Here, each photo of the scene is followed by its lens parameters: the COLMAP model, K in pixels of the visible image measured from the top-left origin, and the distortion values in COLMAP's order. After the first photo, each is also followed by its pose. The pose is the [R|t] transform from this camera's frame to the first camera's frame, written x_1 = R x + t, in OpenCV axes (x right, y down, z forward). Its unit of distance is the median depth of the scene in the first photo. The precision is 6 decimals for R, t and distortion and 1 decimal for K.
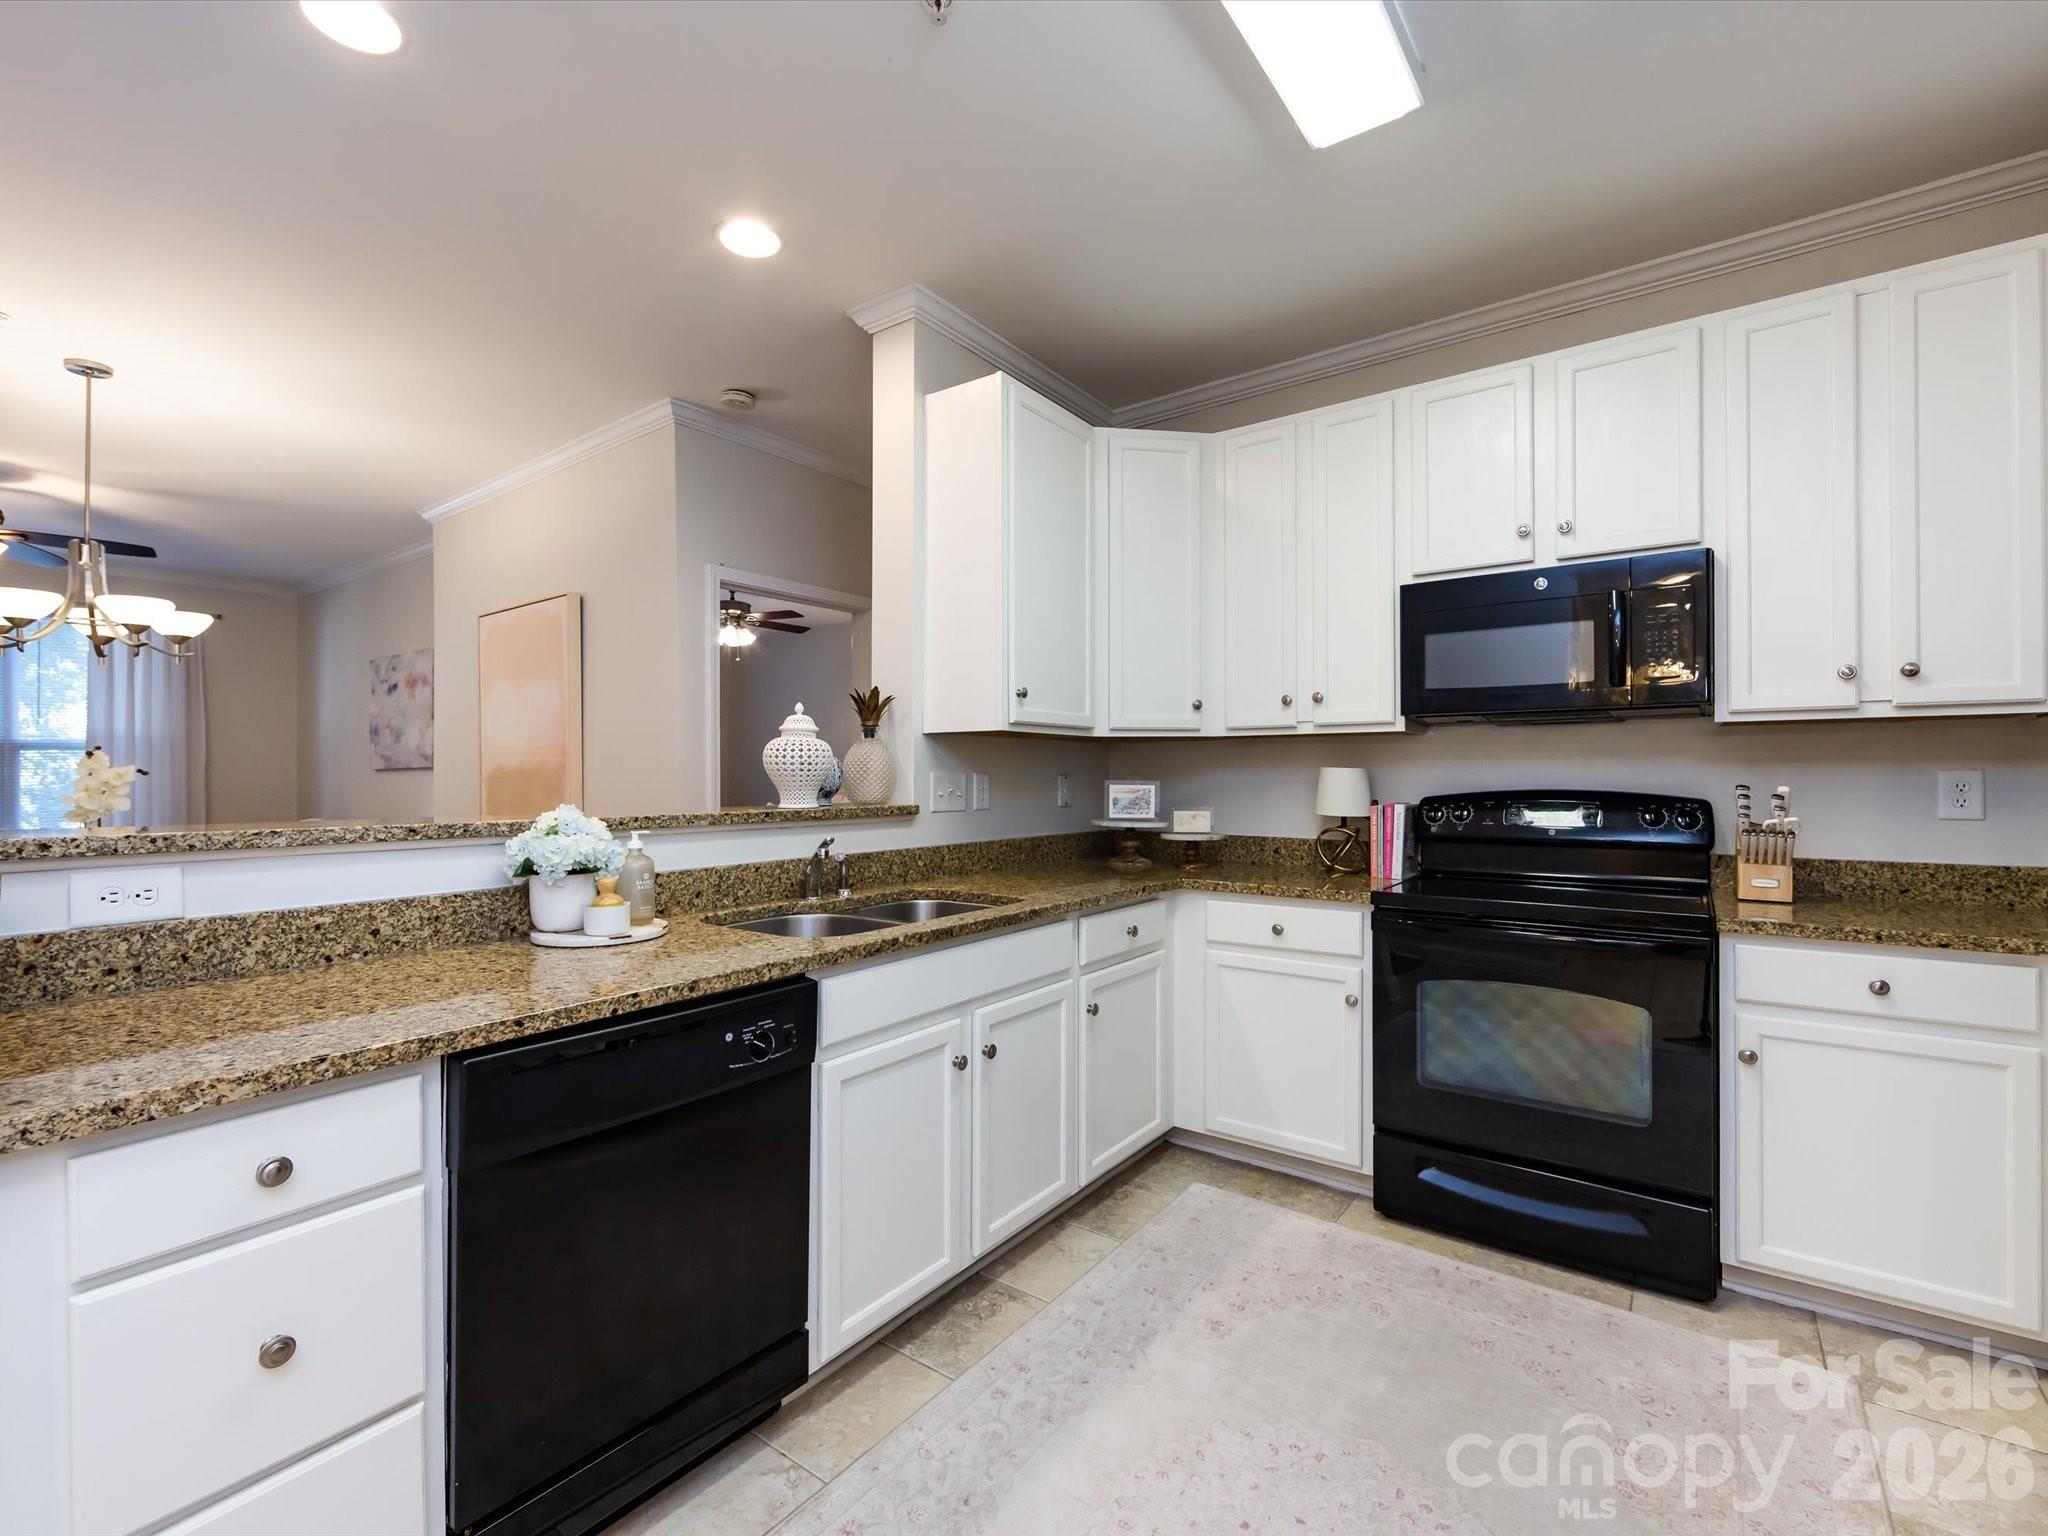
lens RADIAL K [[918.7, 0, 1020.8], [0, 918.7, 773.0], [0, 0, 1]] dist [-0.003550, -0.000273]
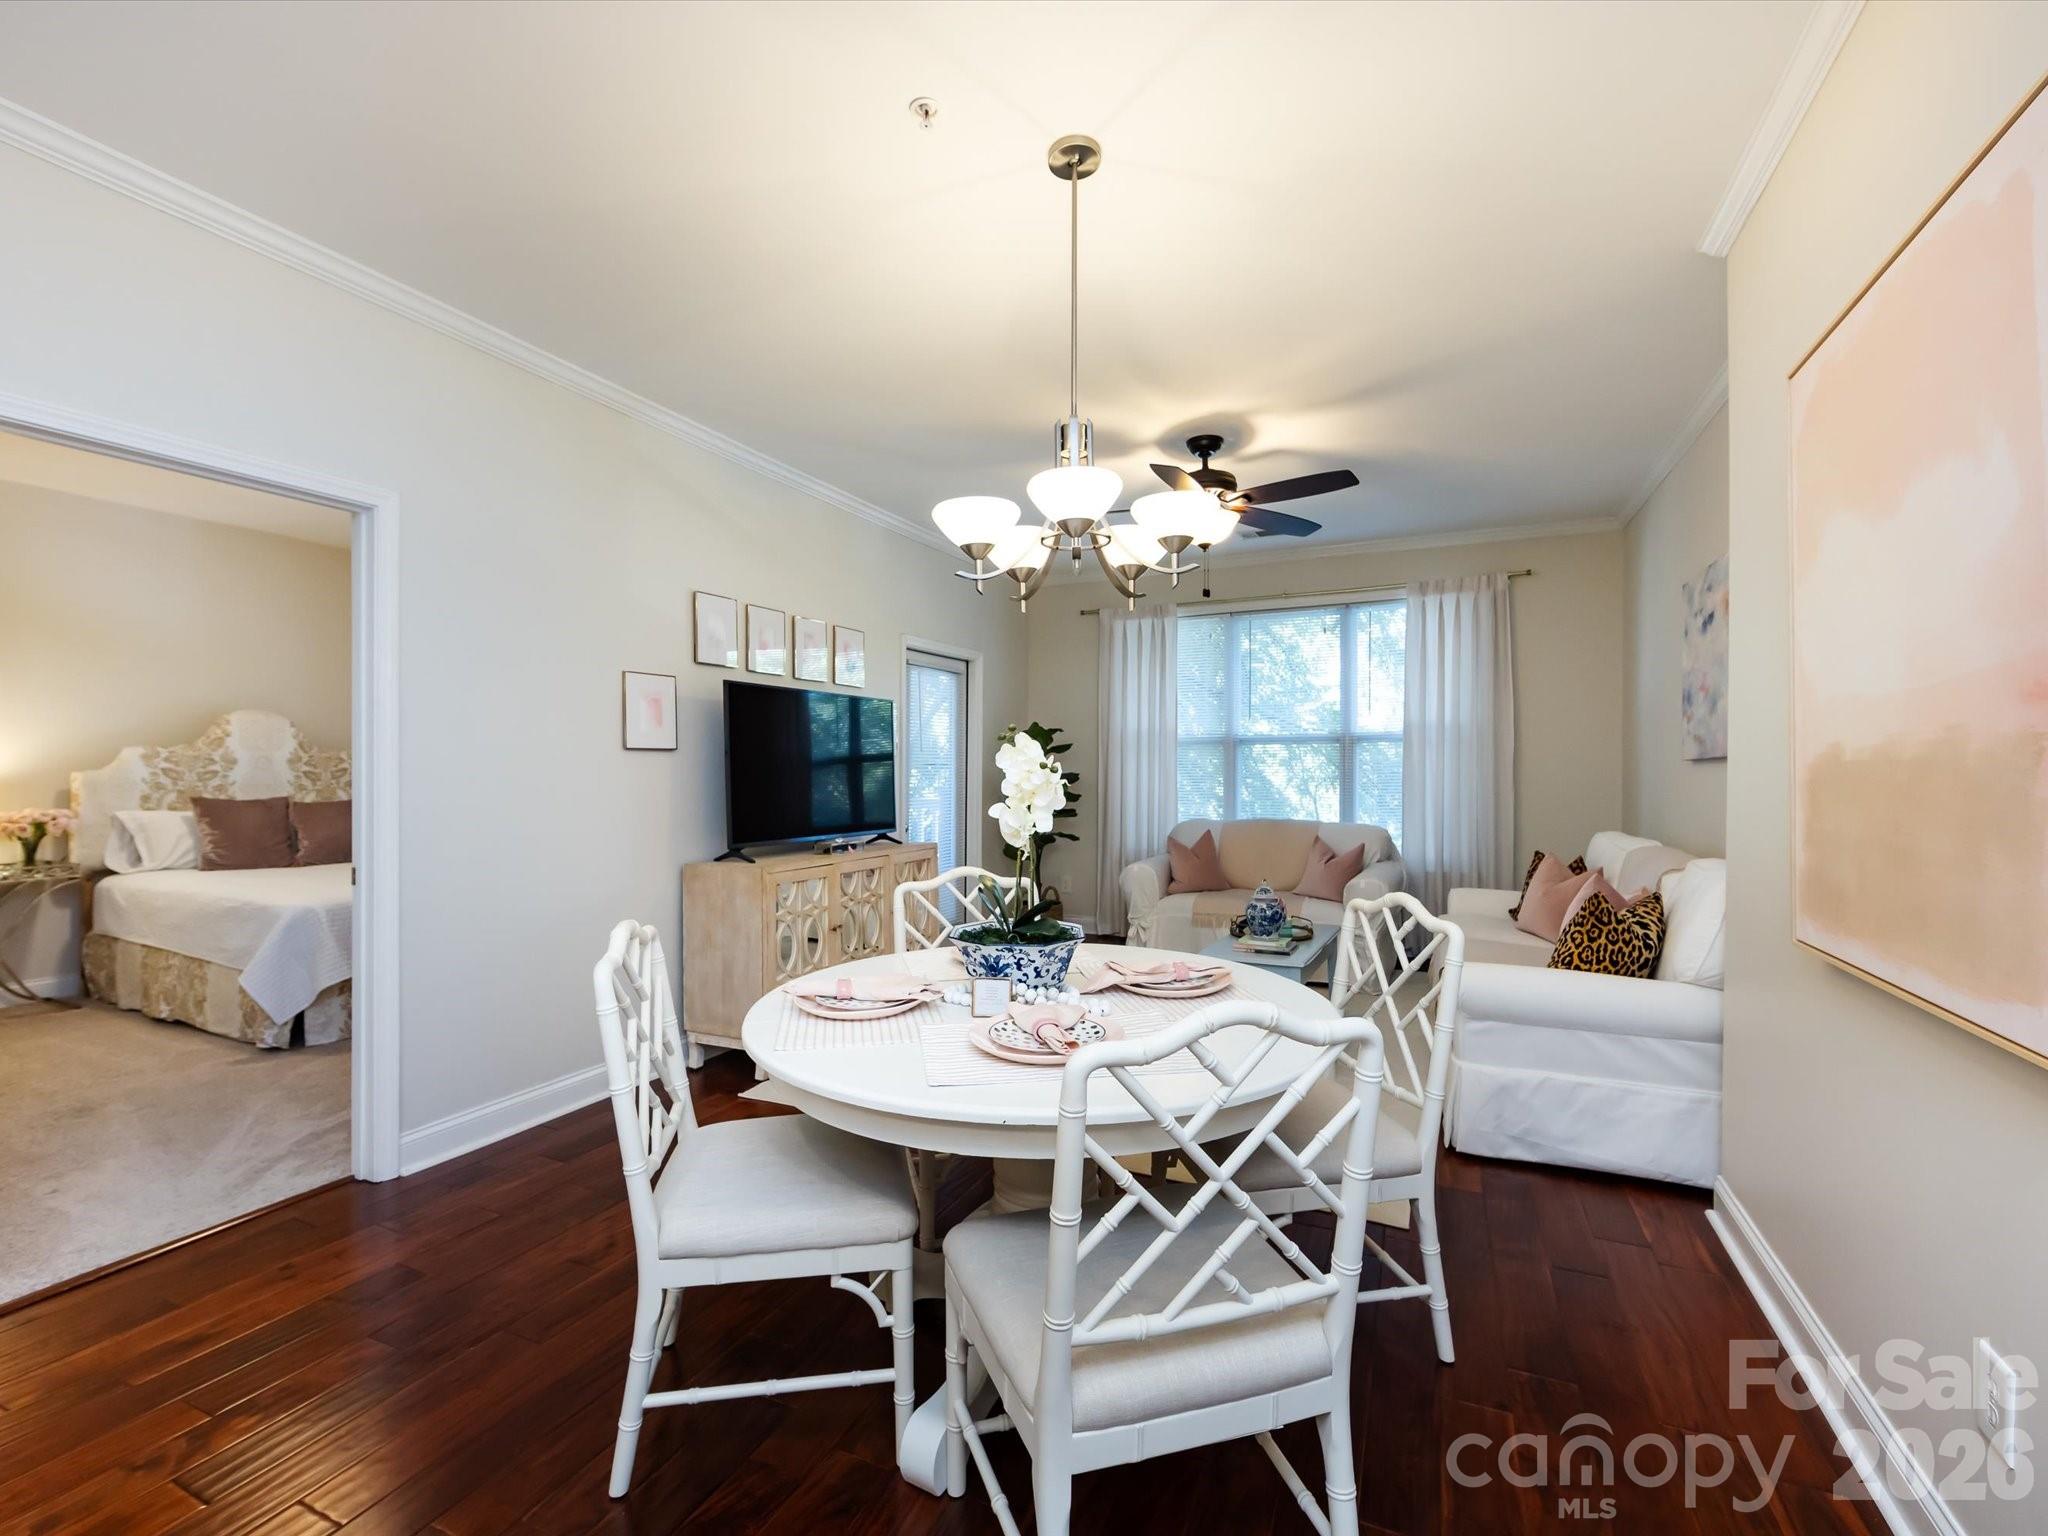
lens RADIAL K [[905.5, 0, 1006.8], [0, 905.5, 772.9], [0, 0, 1]] dist [-0.002142, -0.000304]
pose [[0.195093, 0.007234, -0.980758, -0.478770], [0.004384, 0.999956, 0.008247, -0.004897], [0.980775, -0.005909, 0.195053, 1.048926]]
